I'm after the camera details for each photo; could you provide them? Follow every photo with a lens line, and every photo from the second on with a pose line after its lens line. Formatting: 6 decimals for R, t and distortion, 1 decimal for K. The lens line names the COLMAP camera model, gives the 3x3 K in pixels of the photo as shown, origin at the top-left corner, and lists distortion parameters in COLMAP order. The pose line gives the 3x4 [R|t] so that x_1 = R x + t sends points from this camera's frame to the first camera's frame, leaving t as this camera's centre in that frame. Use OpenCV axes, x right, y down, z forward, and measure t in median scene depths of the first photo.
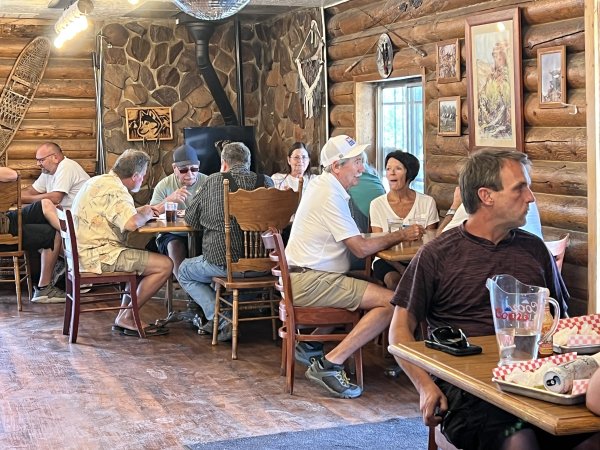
lens RADIAL K [[1121.3, 0, 301.9], [0, 1121.3, 225.6], [0, 0, 1]] dist [0.172350, 0.000000]
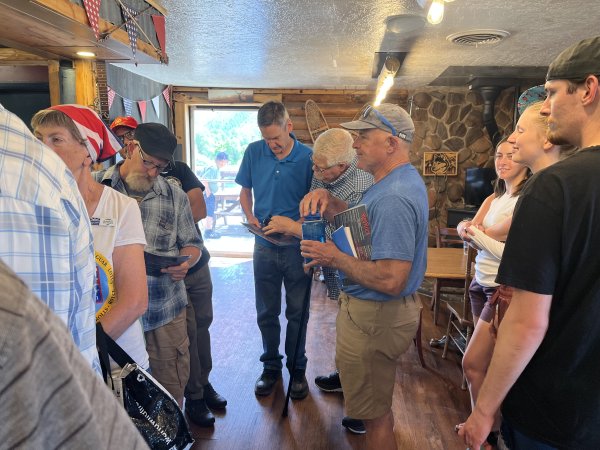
lens RADIAL K [[451.5, 0, 297.7], [0, 451.5, 224.6], [0, 0, 1]] dist [0.014533, -0.003622]
pose [[0.906347, 0.095105, -0.411692, -0.067707], [-0.065587, 0.994196, 0.085277, -0.060449], [0.417413, -0.050289, 0.907324, 0.484183]]
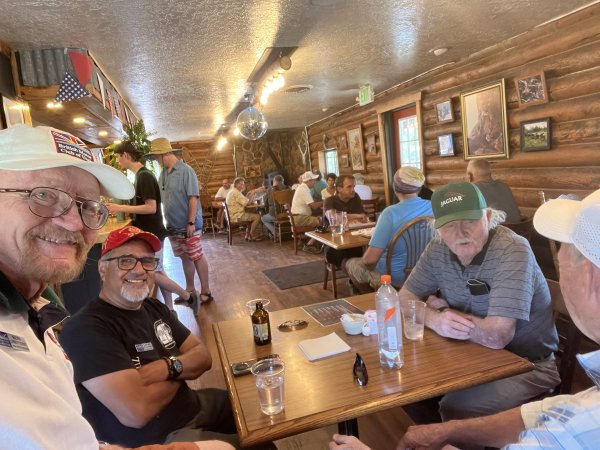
lens RADIAL K [[431.3, 0, 297.8], [0, 431.3, 224.3], [0, 0, 1]] dist [0.004389, 0.000220]
pose [[0.993174, -0.079099, -0.085725, 0.080542], [0.083059, 0.995588, 0.043653, 0.010179], [0.081894, -0.050475, 0.995362, -0.148006]]
